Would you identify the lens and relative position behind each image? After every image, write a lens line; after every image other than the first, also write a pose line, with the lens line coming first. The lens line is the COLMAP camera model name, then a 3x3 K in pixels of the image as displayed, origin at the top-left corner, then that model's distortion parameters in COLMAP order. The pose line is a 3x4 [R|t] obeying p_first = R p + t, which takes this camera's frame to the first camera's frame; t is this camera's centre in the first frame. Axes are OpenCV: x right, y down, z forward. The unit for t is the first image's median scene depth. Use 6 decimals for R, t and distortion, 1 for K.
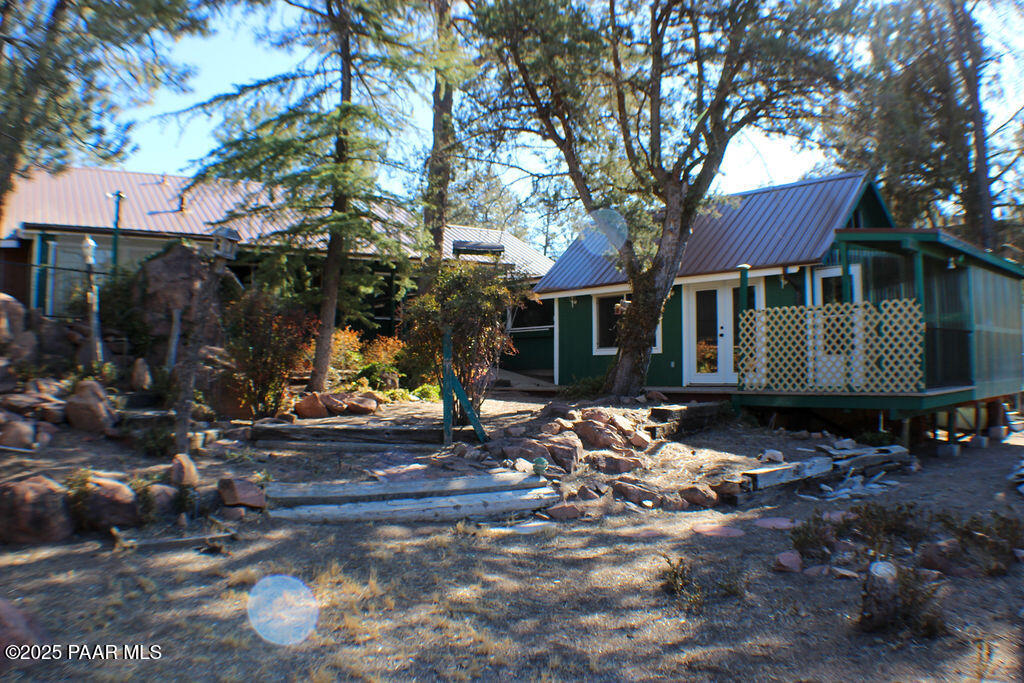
lens RADIAL K [[829.6, 0, 512.0], [0, 829.6, 341.5], [0, 0, 1]] dist [-0.341659, 0.111985]
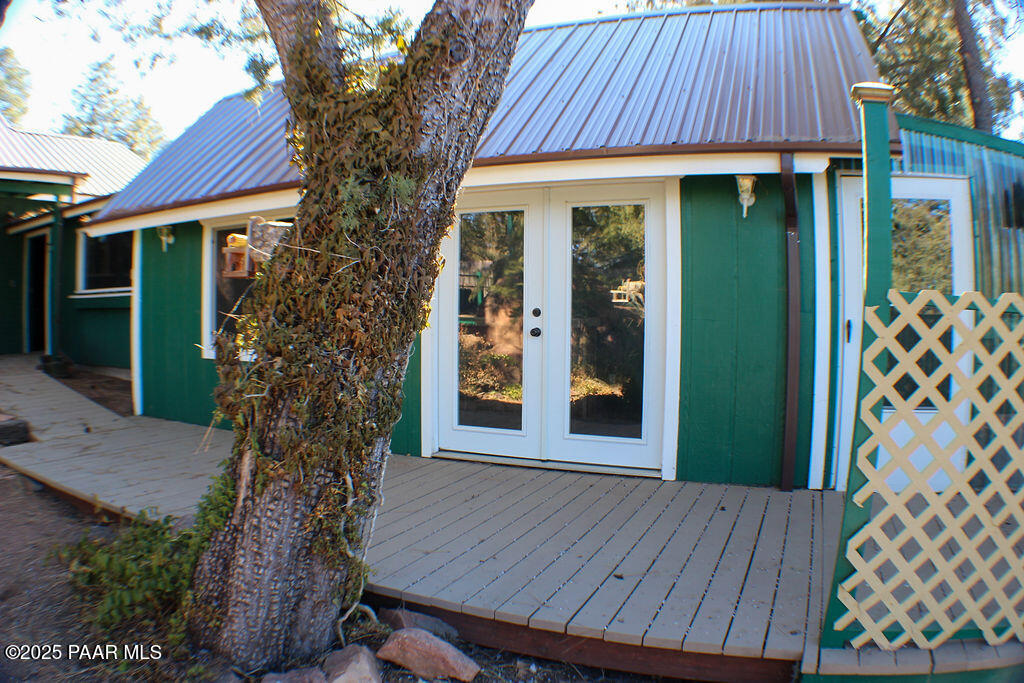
lens RADIAL K [[731.8, 0, 512.0], [0, 731.8, 341.5], [0, 0, 1]] dist [-0.320024, 0.065145]
pose [[0.900602, -0.004529, 0.434621, 0.174370], [-0.028467, 0.997184, 0.069378, -0.046859], [-0.433711, -0.074855, 0.897937, 1.217892]]
